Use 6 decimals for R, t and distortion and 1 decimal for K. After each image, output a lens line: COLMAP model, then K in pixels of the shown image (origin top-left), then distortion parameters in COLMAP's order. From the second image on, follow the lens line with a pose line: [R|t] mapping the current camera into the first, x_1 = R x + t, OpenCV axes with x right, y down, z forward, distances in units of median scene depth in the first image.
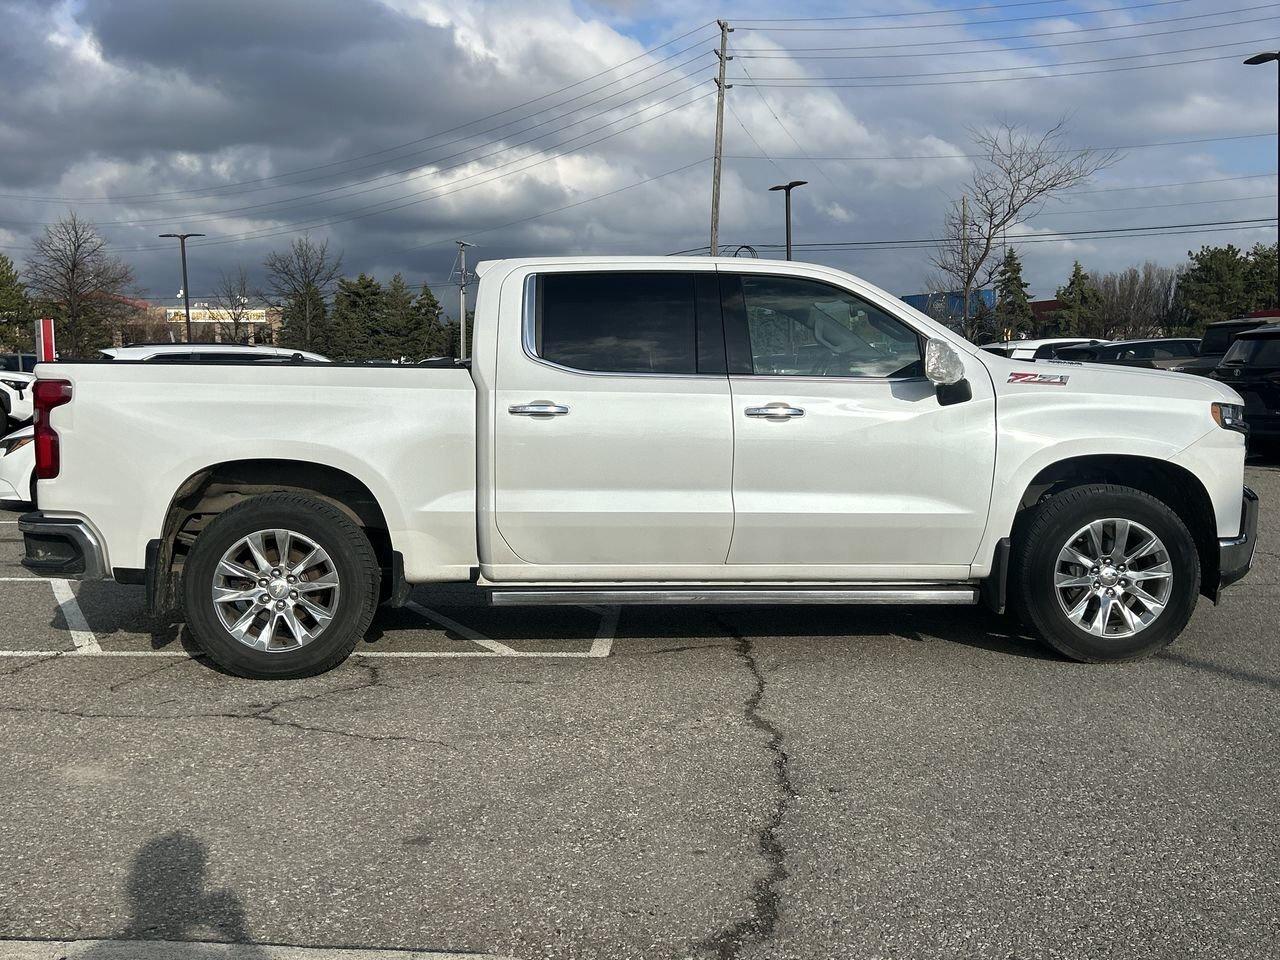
lens RADIAL K [[1320.4, 0, 645.2], [0, 1320.4, 486.8], [0, 0, 1]] dist [0.055433, 0.000000]
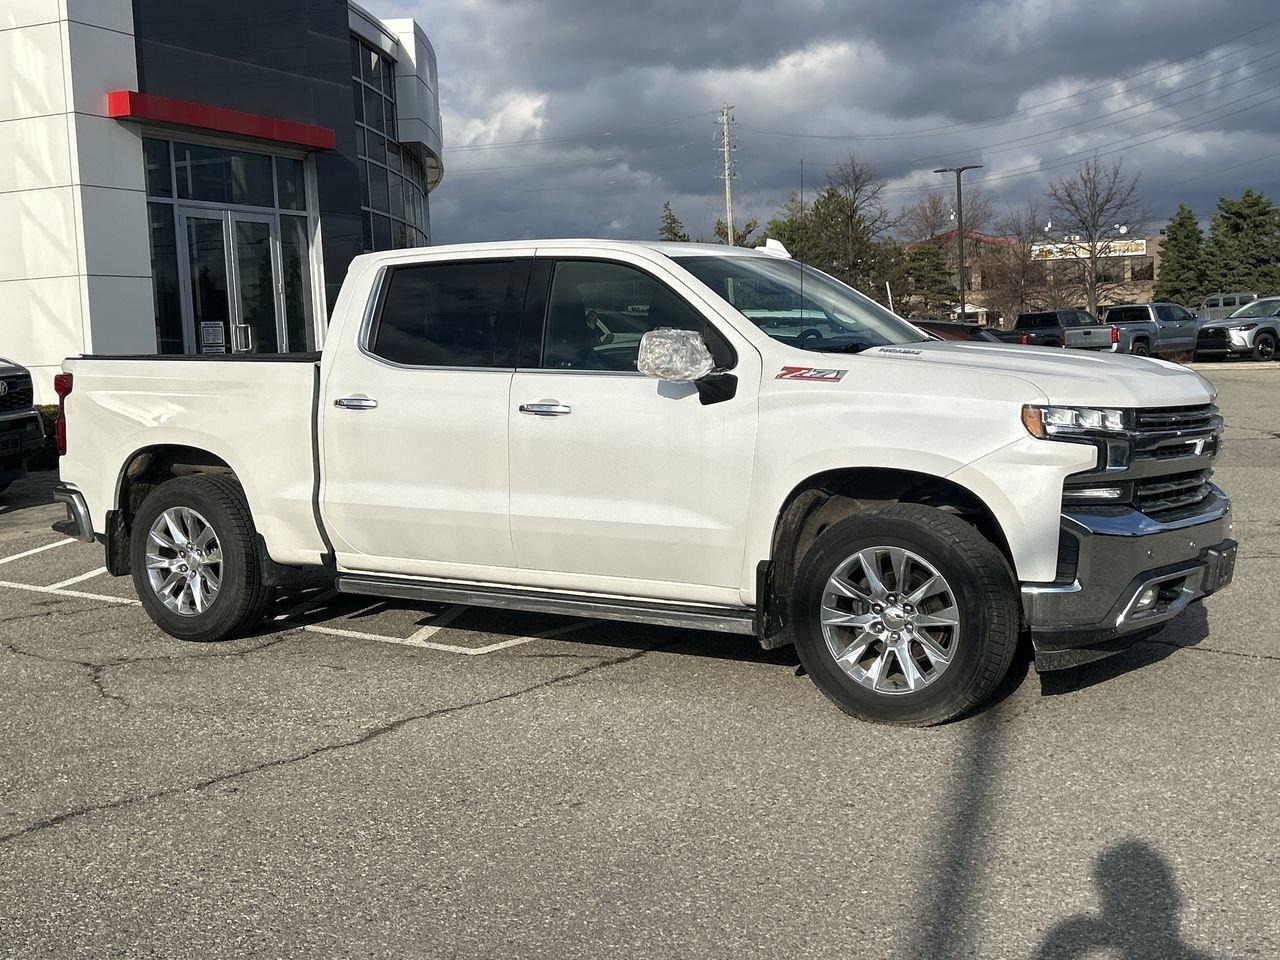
lens RADIAL K [[1568.8, 0, 650.0], [0, 1568.8, 477.9], [0, 0, 1]] dist [0.072779, 0.000000]
pose [[0.814180, 0.041138, -0.579154, 0.788771], [-0.030530, 0.999140, 0.028050, -0.040599], [0.579810, -0.005157, 0.814736, 0.136736]]
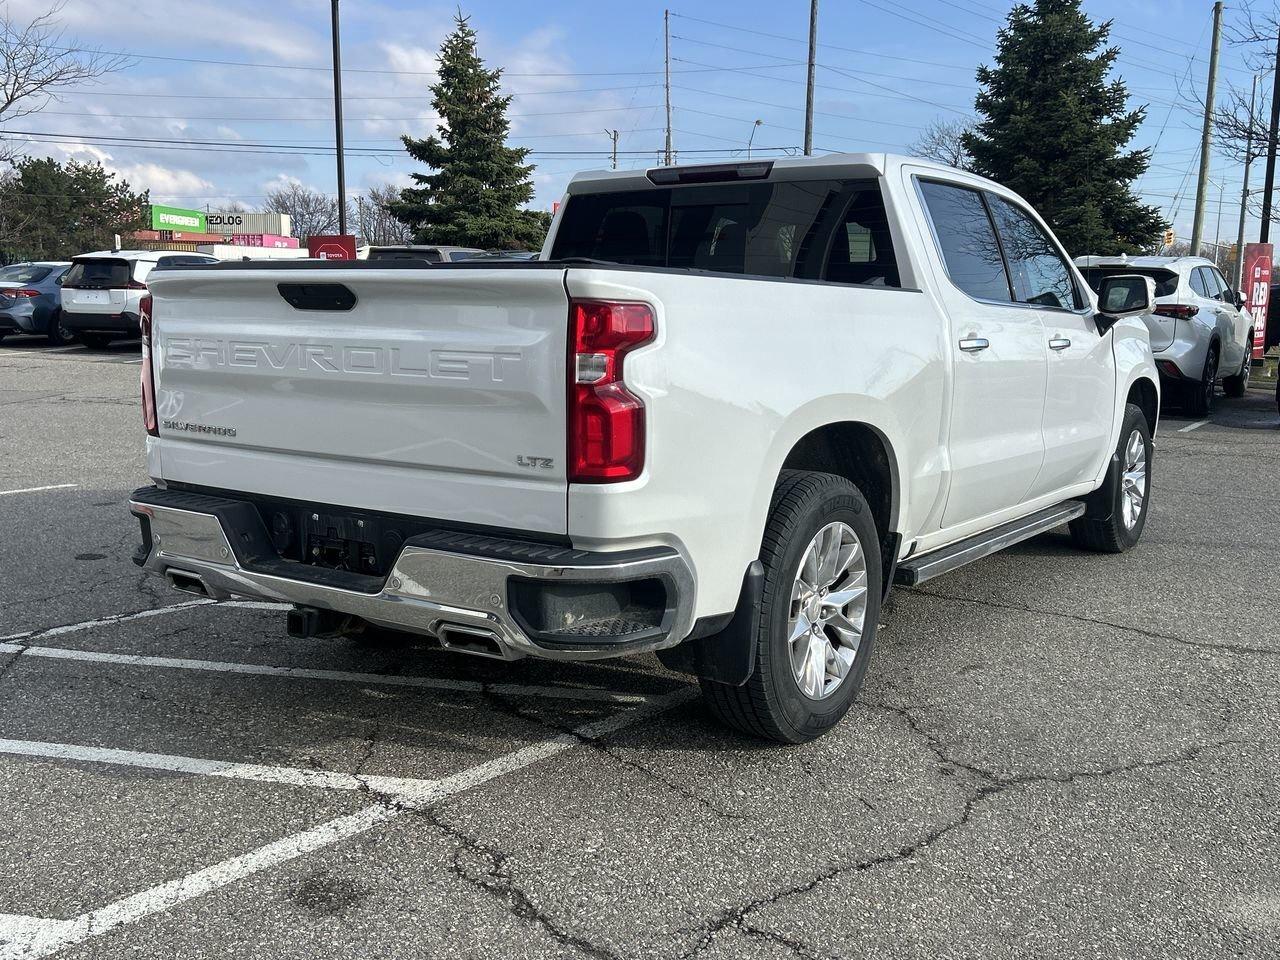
lens RADIAL K [[1259.5, 0, 646.4], [0, 1259.5, 475.0], [0, 0, 1]] dist [0.035937, 0.000000]
pose [[0.605614, -0.091328, 0.790500, -0.825106], [0.041390, 0.995663, 0.083321, -0.049704], [-0.794681, -0.017742, 0.606768, 0.658330]]
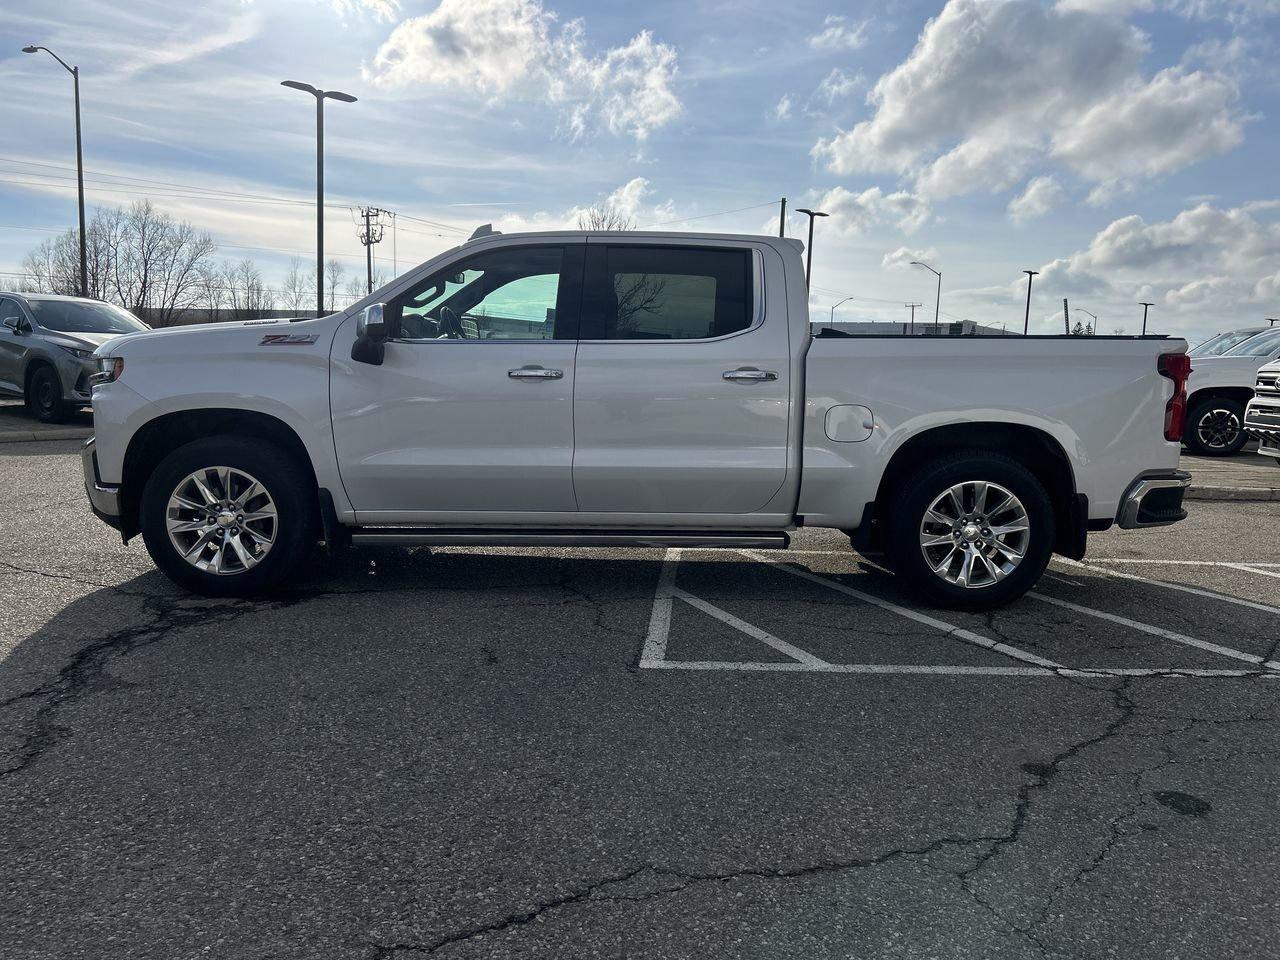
lens RADIAL K [[964.8, 0, 634.0], [0, 964.8, 481.7], [0, 0, 1]] dist [0.041895, -0.037846]
pose [[-0.998910, -0.022651, 0.040808, -0.036791], [-0.013428, 0.976844, 0.213530, -0.161170], [-0.044699, 0.212750, -0.976084, 2.087144]]
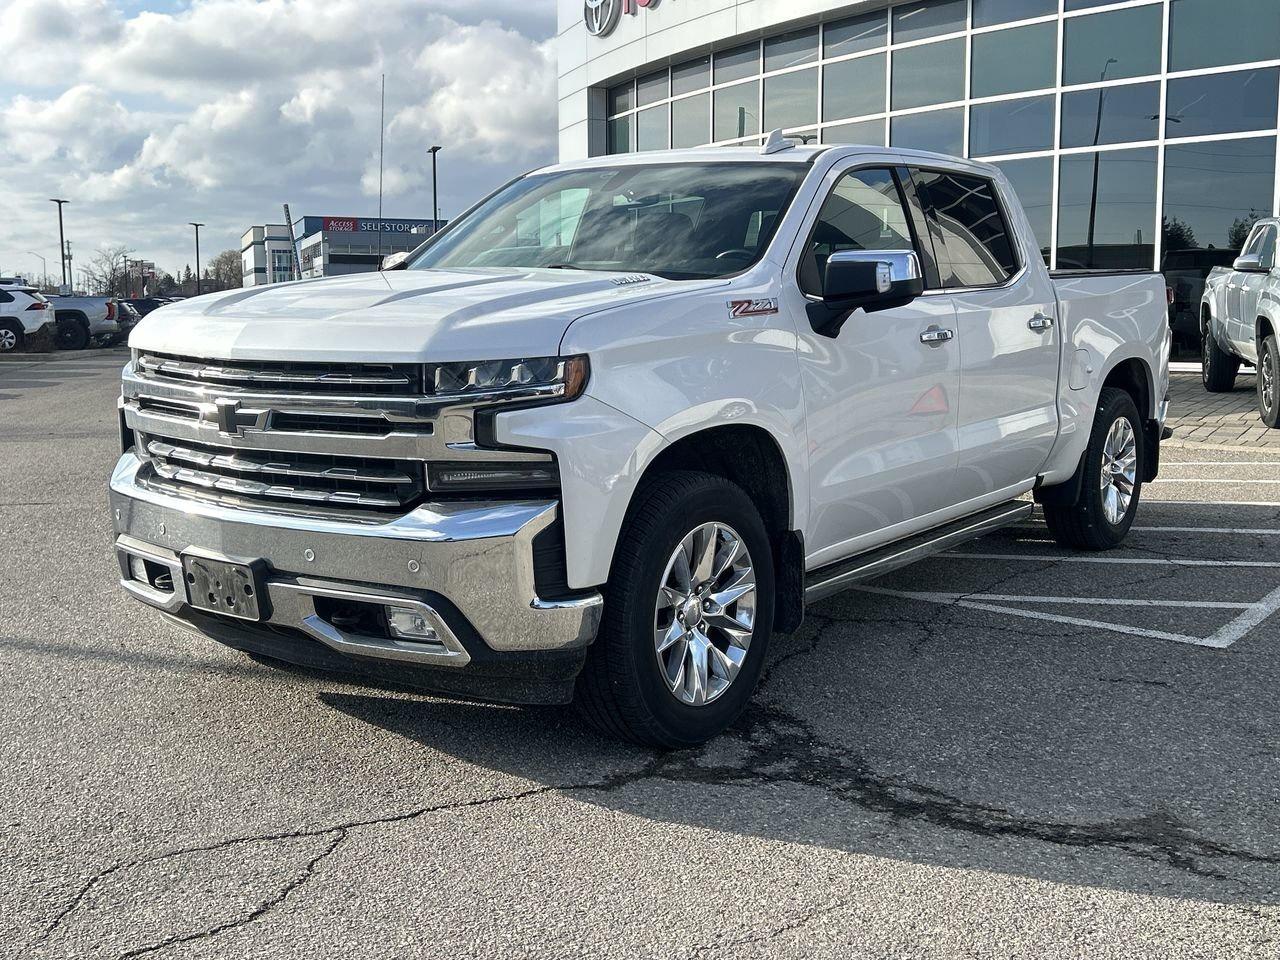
lens RADIAL K [[1437.5, 0, 632.2], [0, 1437.5, 474.6], [0, 0, 1]] dist [0.028444, 0.000000]
pose [[-0.633592, 0.116195, -0.764892, 0.891174], [-0.052667, 0.979886, 0.192482, -0.157082], [0.771873, 0.162240, -0.614728, 1.725273]]
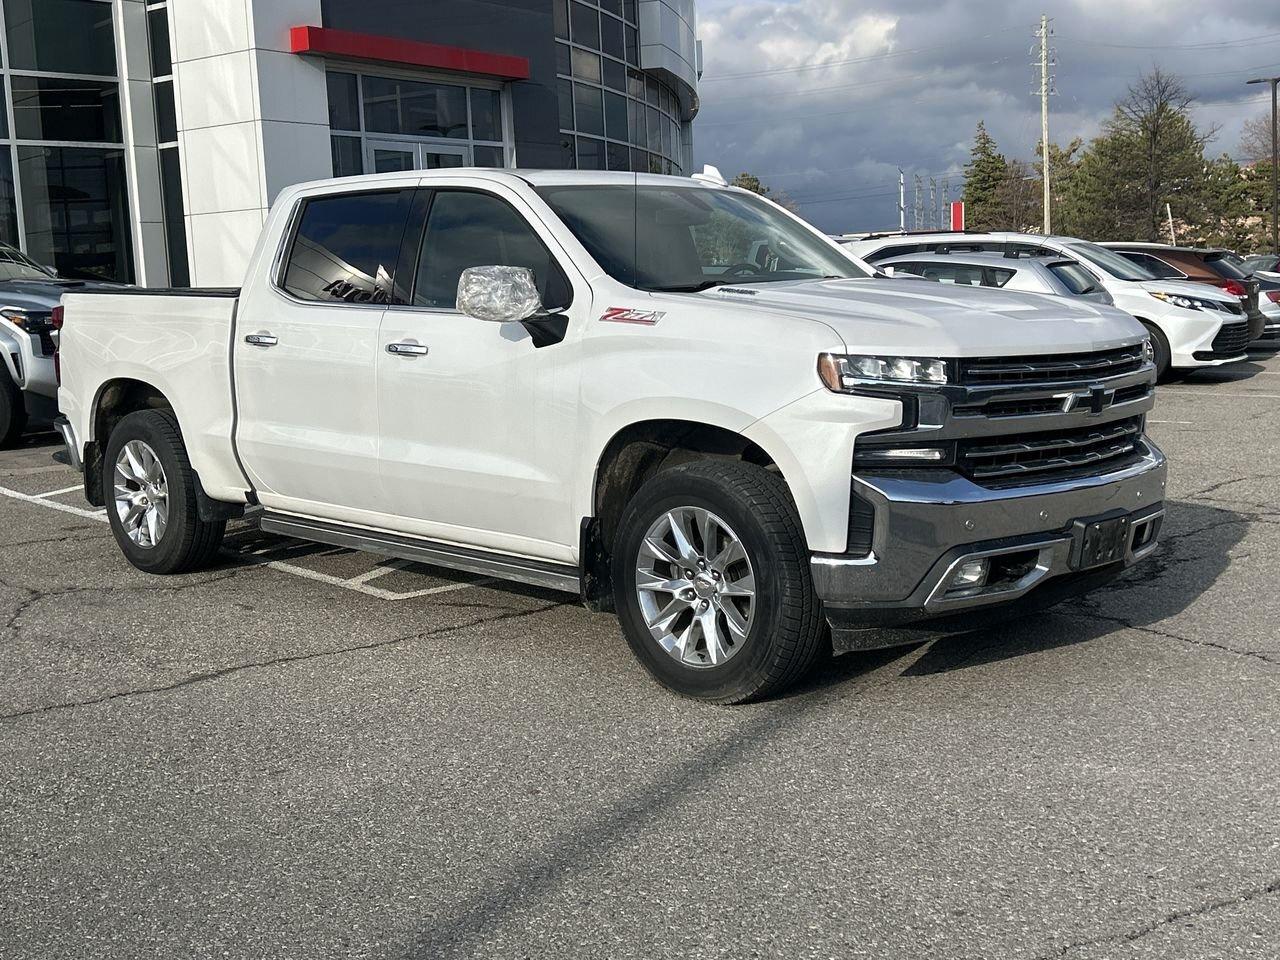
lens RADIAL K [[1567.4, 0, 647.2], [0, 1567.4, 478.0], [0, 0, 1]] dist [0.079130, 0.000000]
pose [[0.672963, 0.088563, -0.734355, 0.974397], [-0.042139, 0.995784, 0.081475, -0.062193], [0.738474, -0.023885, 0.673858, 0.396890]]
